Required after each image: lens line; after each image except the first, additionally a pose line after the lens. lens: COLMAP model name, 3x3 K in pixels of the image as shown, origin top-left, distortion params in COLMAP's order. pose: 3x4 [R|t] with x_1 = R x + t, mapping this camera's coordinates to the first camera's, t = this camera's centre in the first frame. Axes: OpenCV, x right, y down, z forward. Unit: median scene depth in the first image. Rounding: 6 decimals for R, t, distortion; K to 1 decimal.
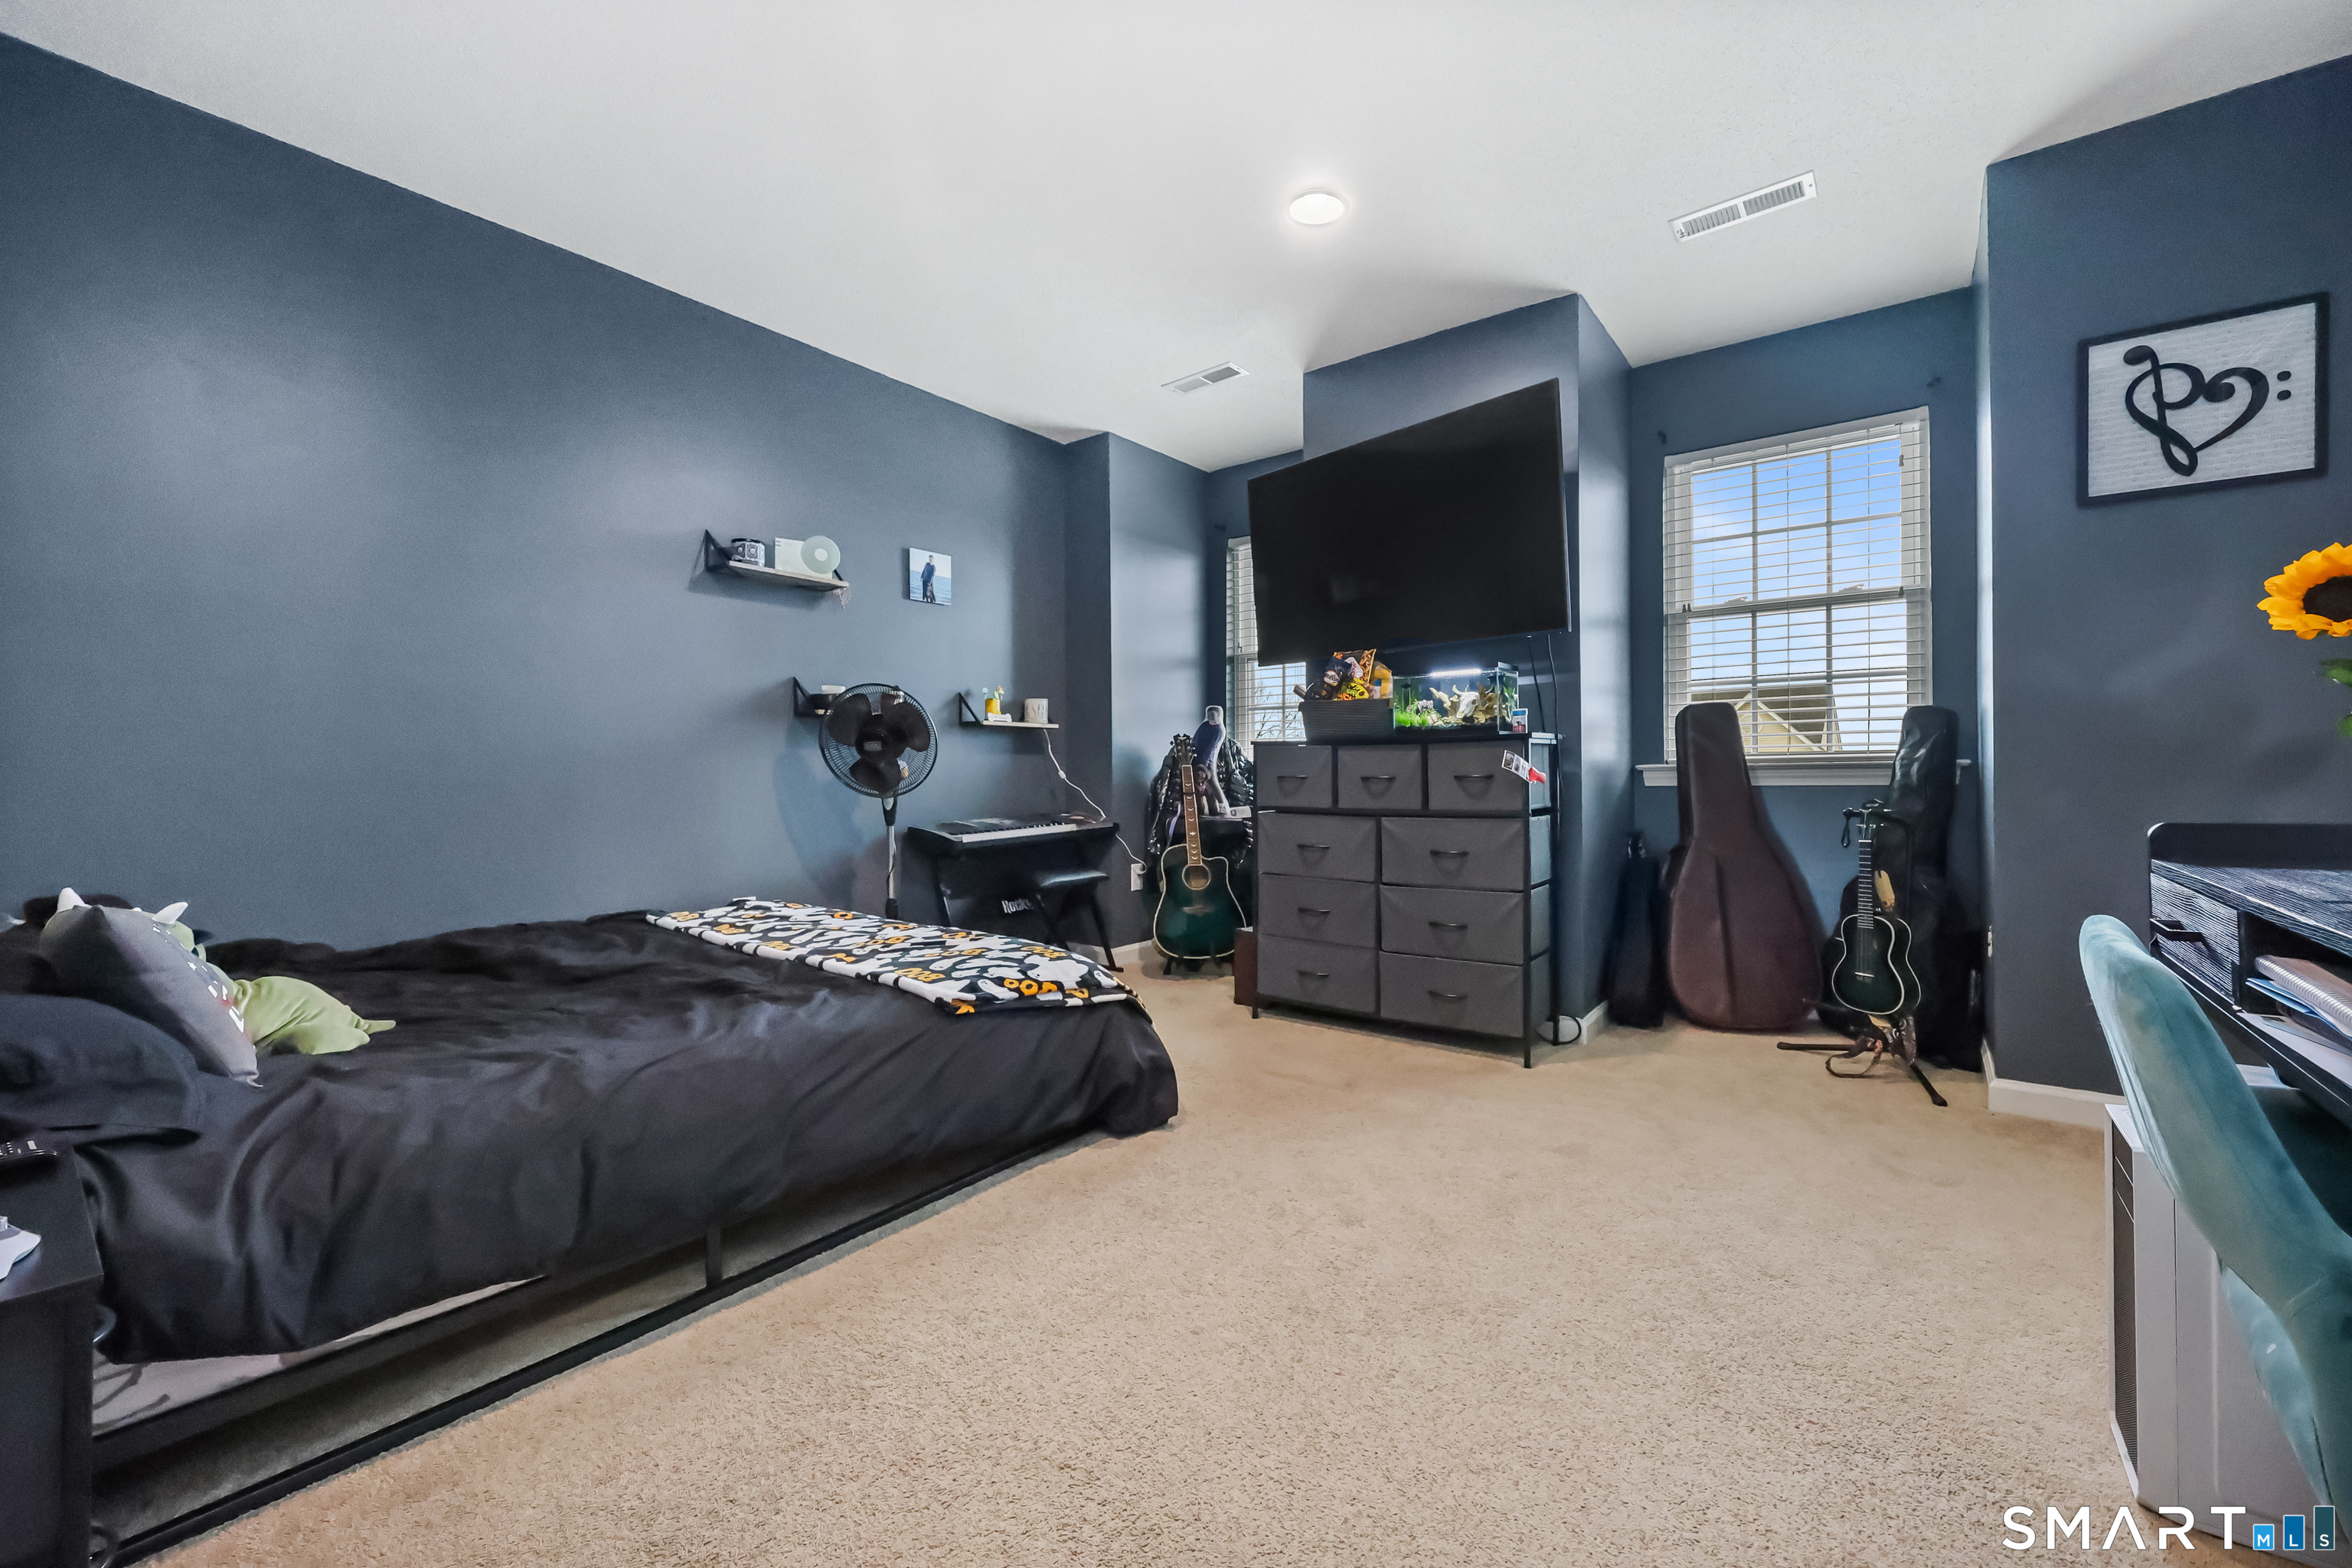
lens RADIAL K [[942.6, 0, 1183.8], [0, 942.6, 781.6], [0, 0, 1]] dist [0.002557, -0.001109]
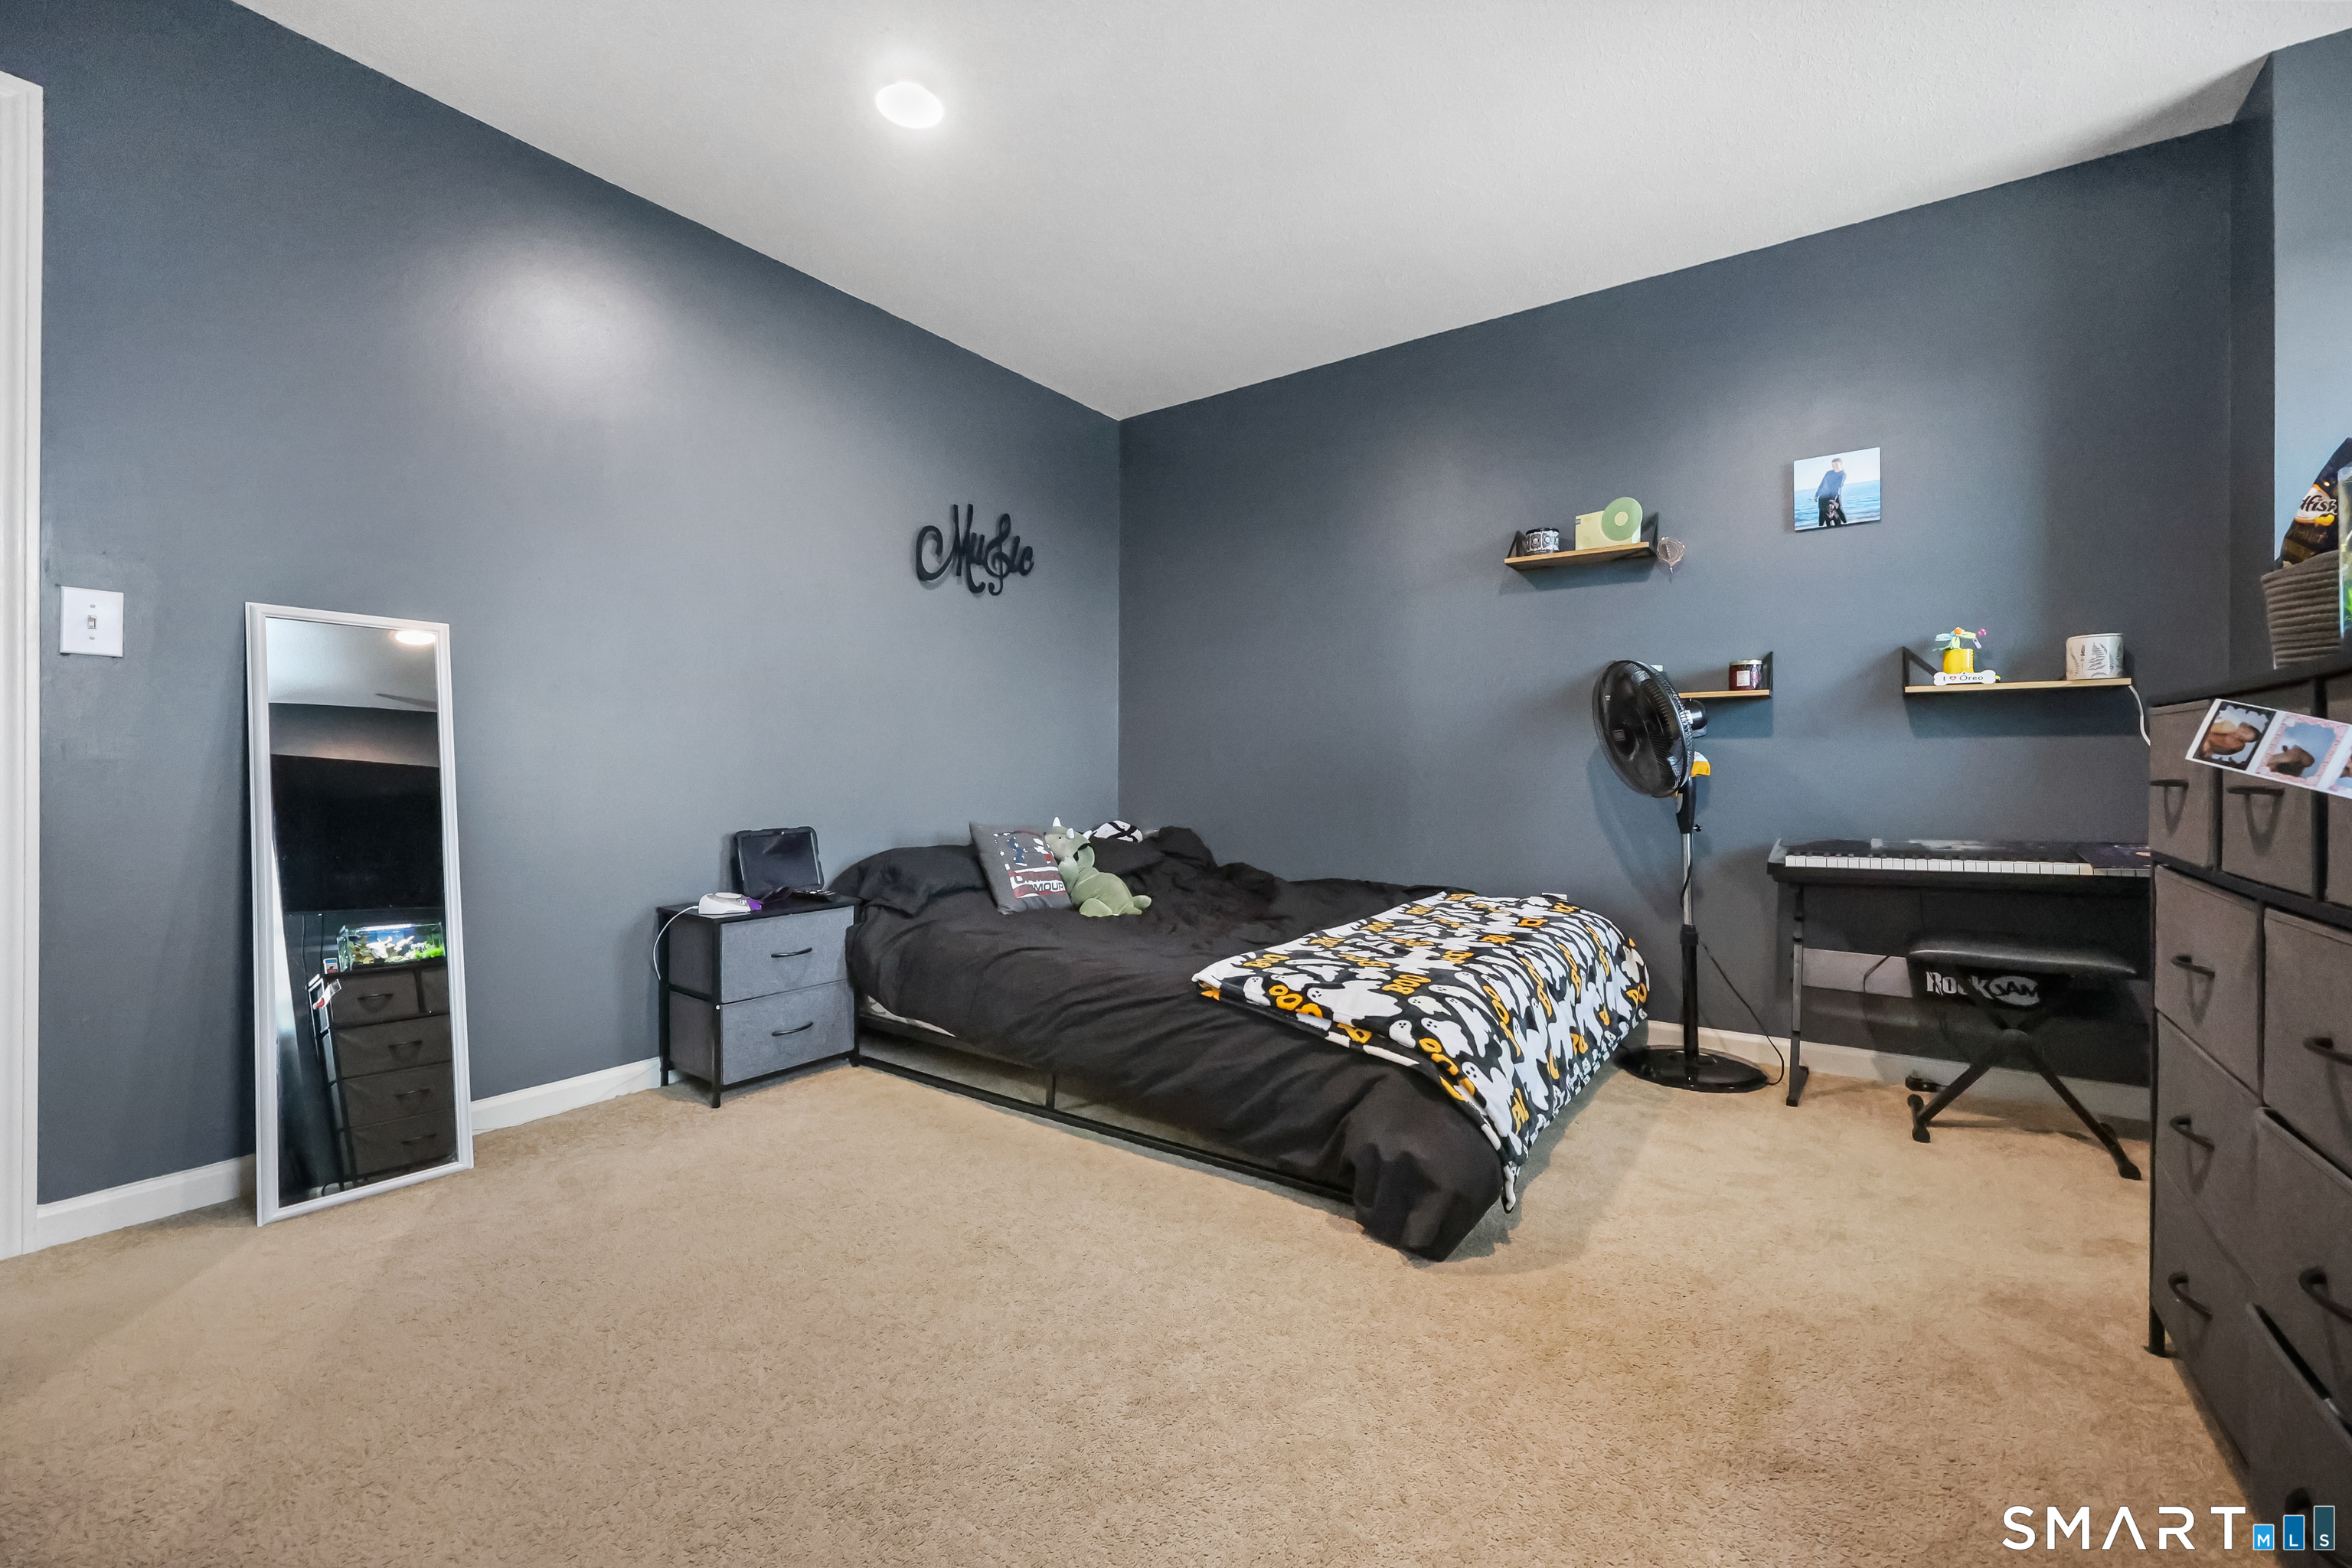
lens RADIAL K [[942.6, 0, 1165.3], [0, 942.6, 768.1], [0, 0, 1]] dist [0.002557, -0.001109]
pose [[0.032009, 0.006937, -0.999464, 0.649018], [-0.007652, 0.999948, 0.006696, -0.013614], [0.999458, 0.007434, 0.032060, 0.727286]]
